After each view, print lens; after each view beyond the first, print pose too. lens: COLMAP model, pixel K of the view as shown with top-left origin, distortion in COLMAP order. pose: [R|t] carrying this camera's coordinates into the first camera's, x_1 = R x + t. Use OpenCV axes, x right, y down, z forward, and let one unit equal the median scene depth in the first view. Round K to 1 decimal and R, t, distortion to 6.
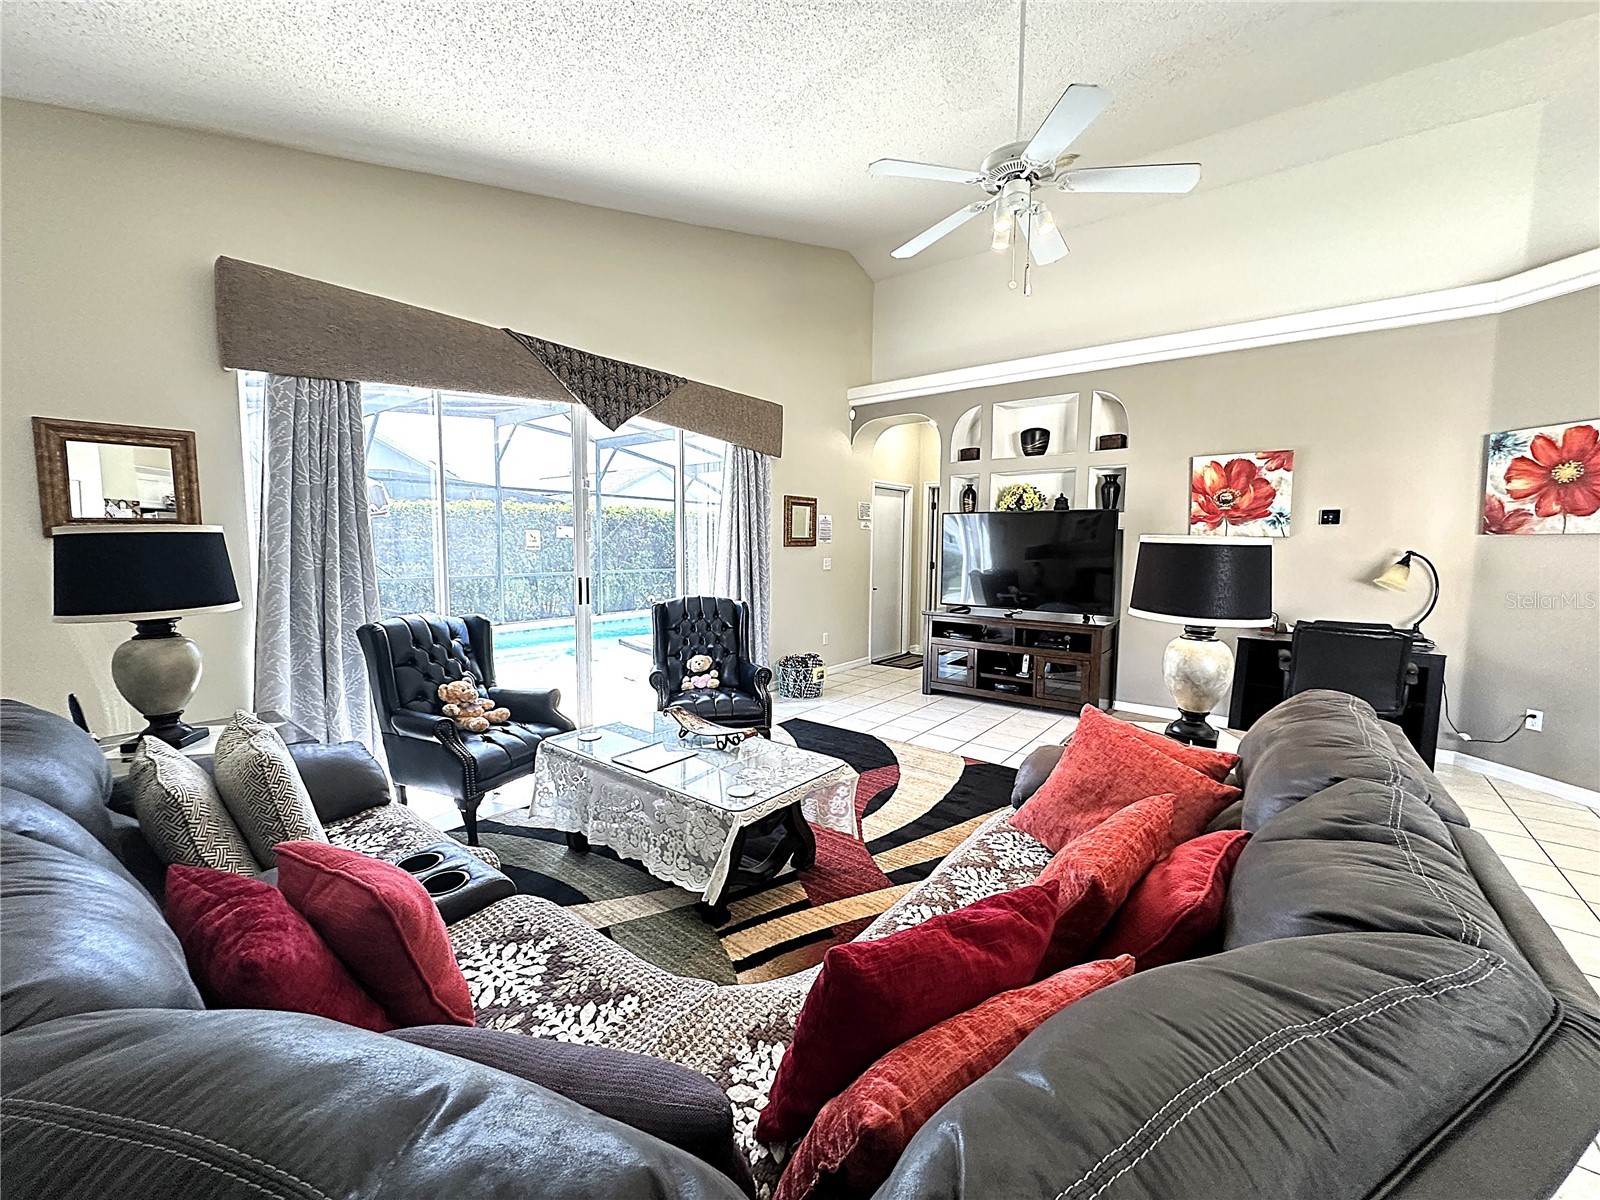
lens RADIAL K [[642.6, 0, 797.0], [0, 642.6, 595.1], [0, 0, 1]] dist [-0.002530, 0.000470]
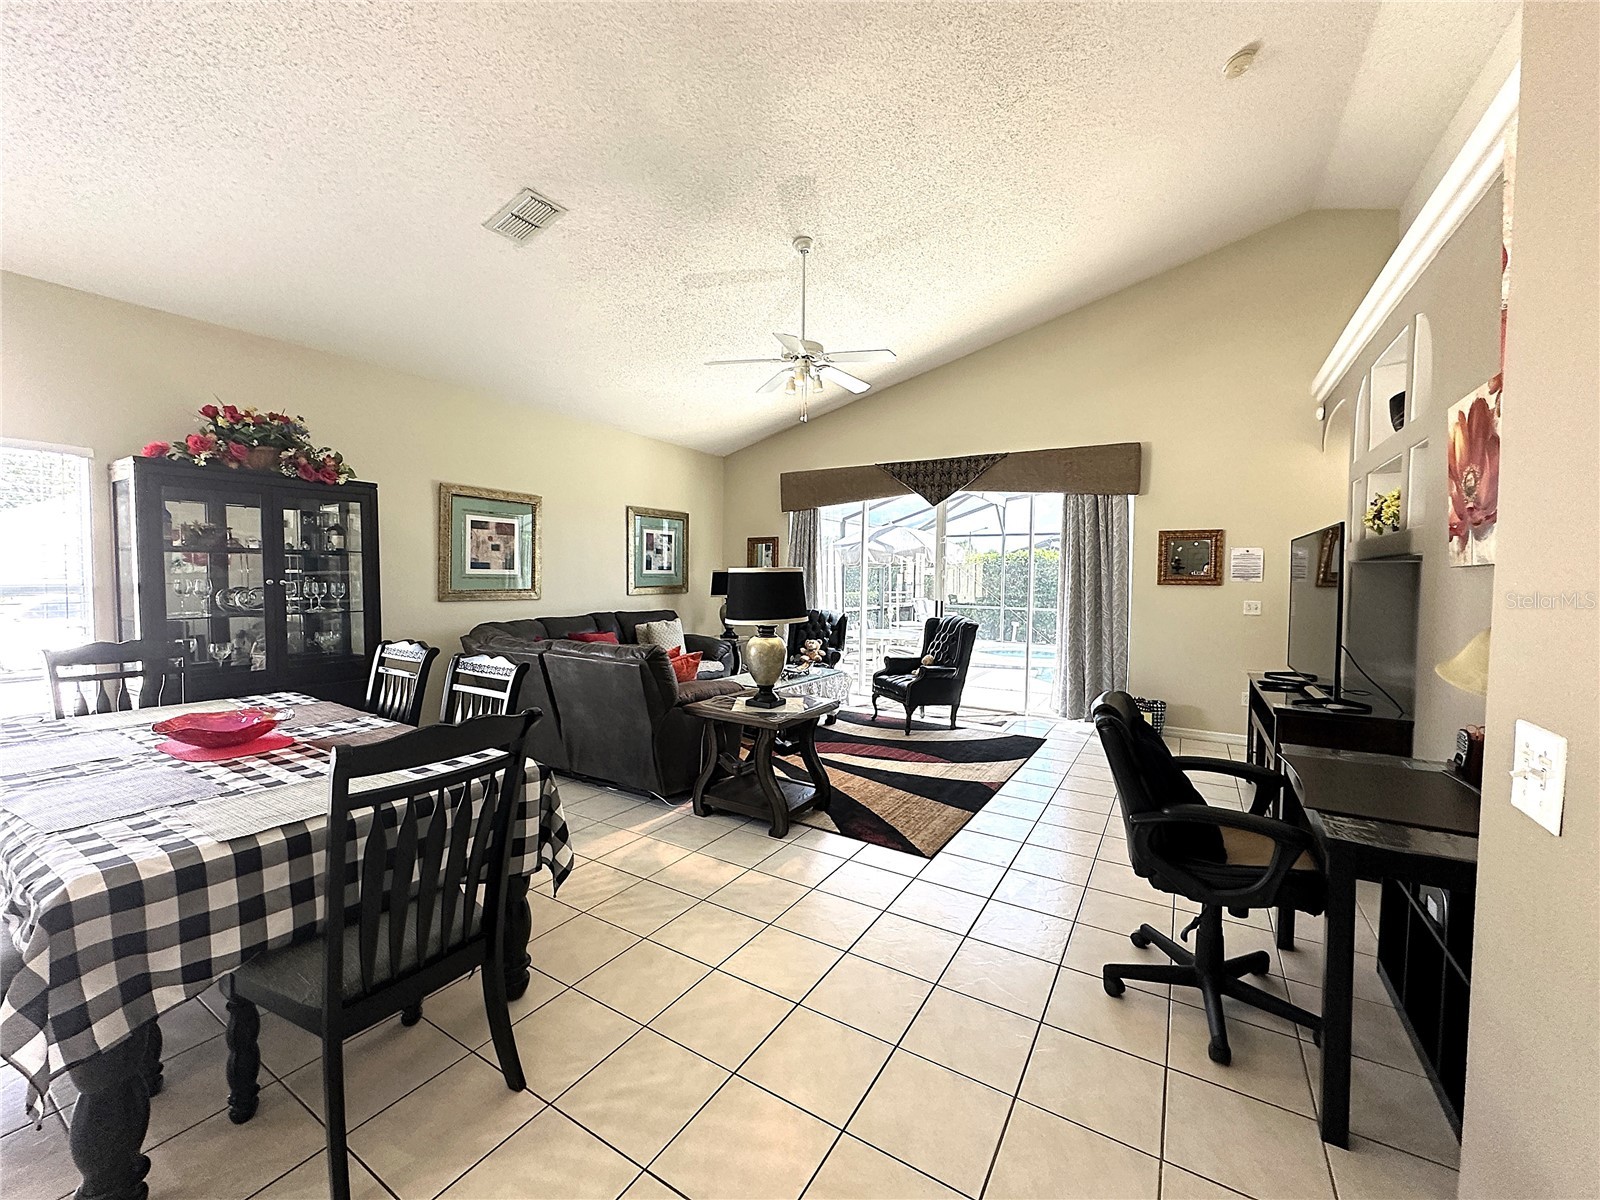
lens RADIAL K [[642.6, 0, 809.5], [0, 642.6, 587.0], [0, 0, 1]] dist [-0.002530, 0.000470]
pose [[0.129082, 0.011688, -0.991565, 1.628146], [-0.095545, 0.995425, -0.000705, -0.040588], [0.987020, 0.094831, 0.129608, 0.695542]]
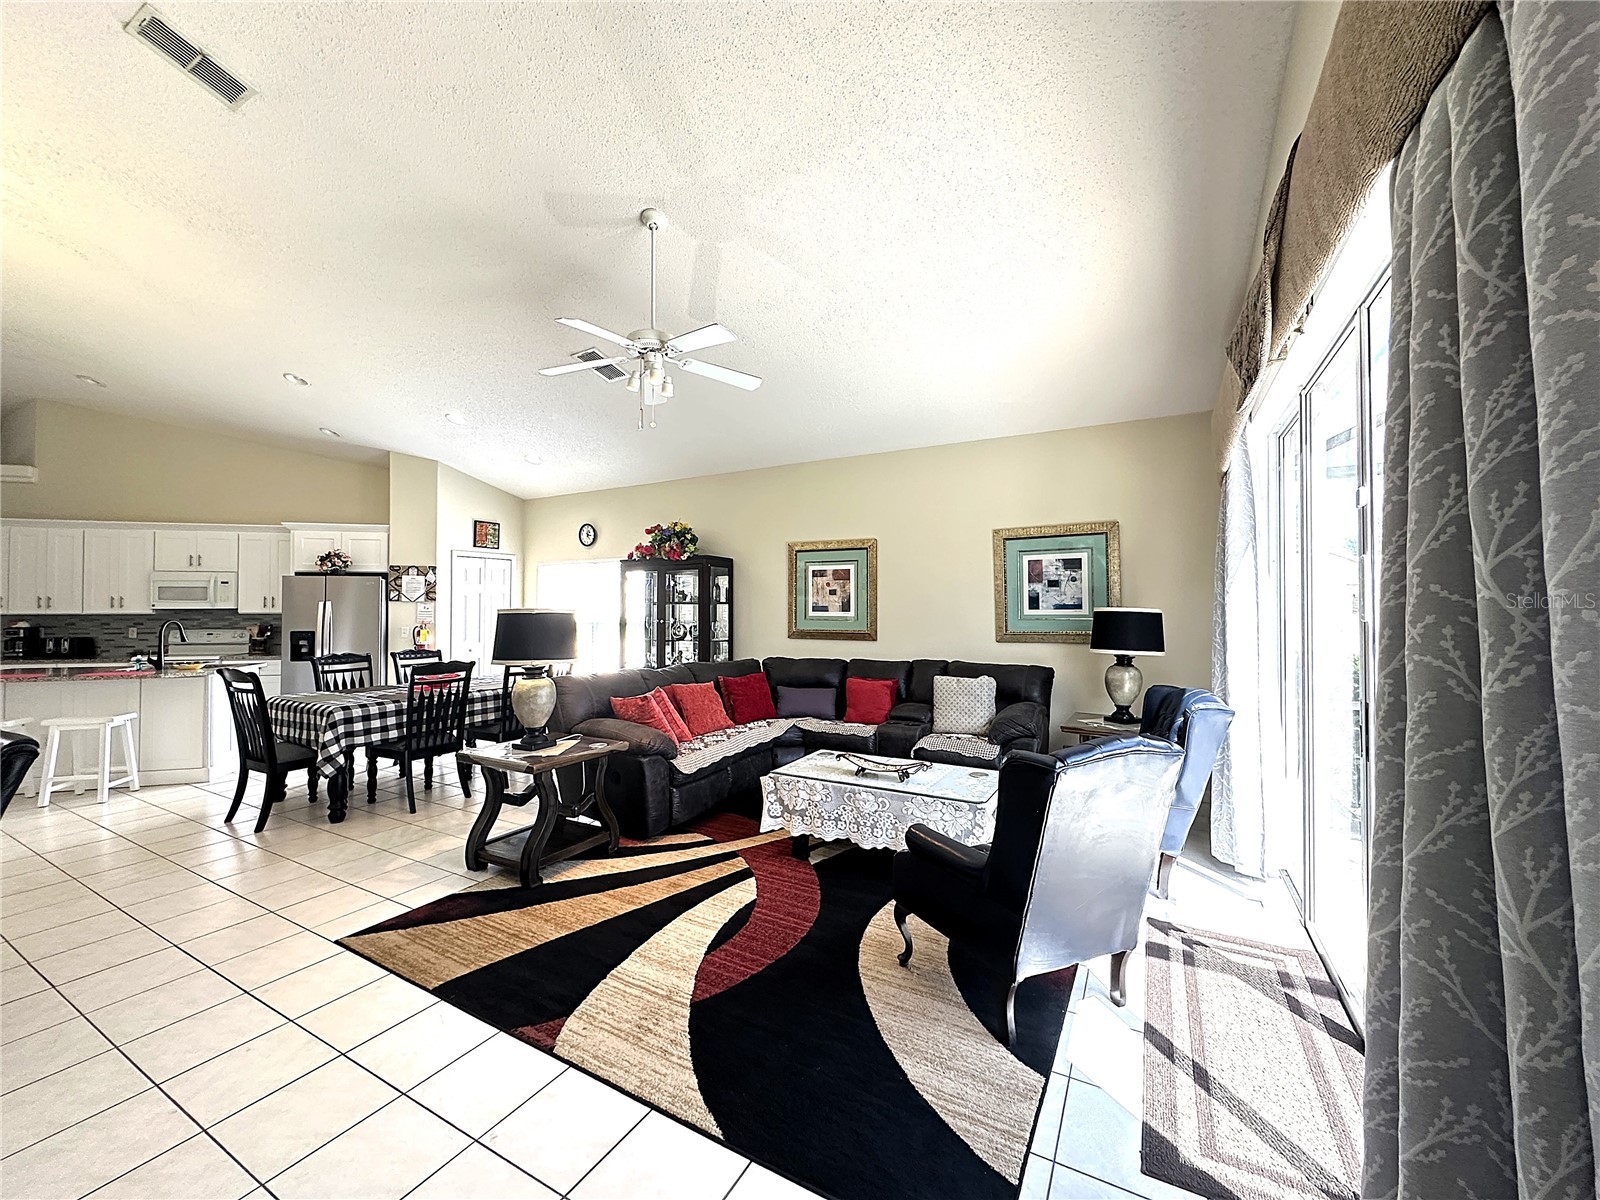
lens RADIAL K [[642.6, 0, 796.8], [0, 642.6, 593.4], [0, 0, 1]] dist [-0.002530, 0.000470]
pose [[-0.988720, -0.010732, -0.149393, 0.193713], [-0.019545, 0.998146, 0.057649, -0.172731], [0.148498, 0.059919, -0.987096, 1.966490]]
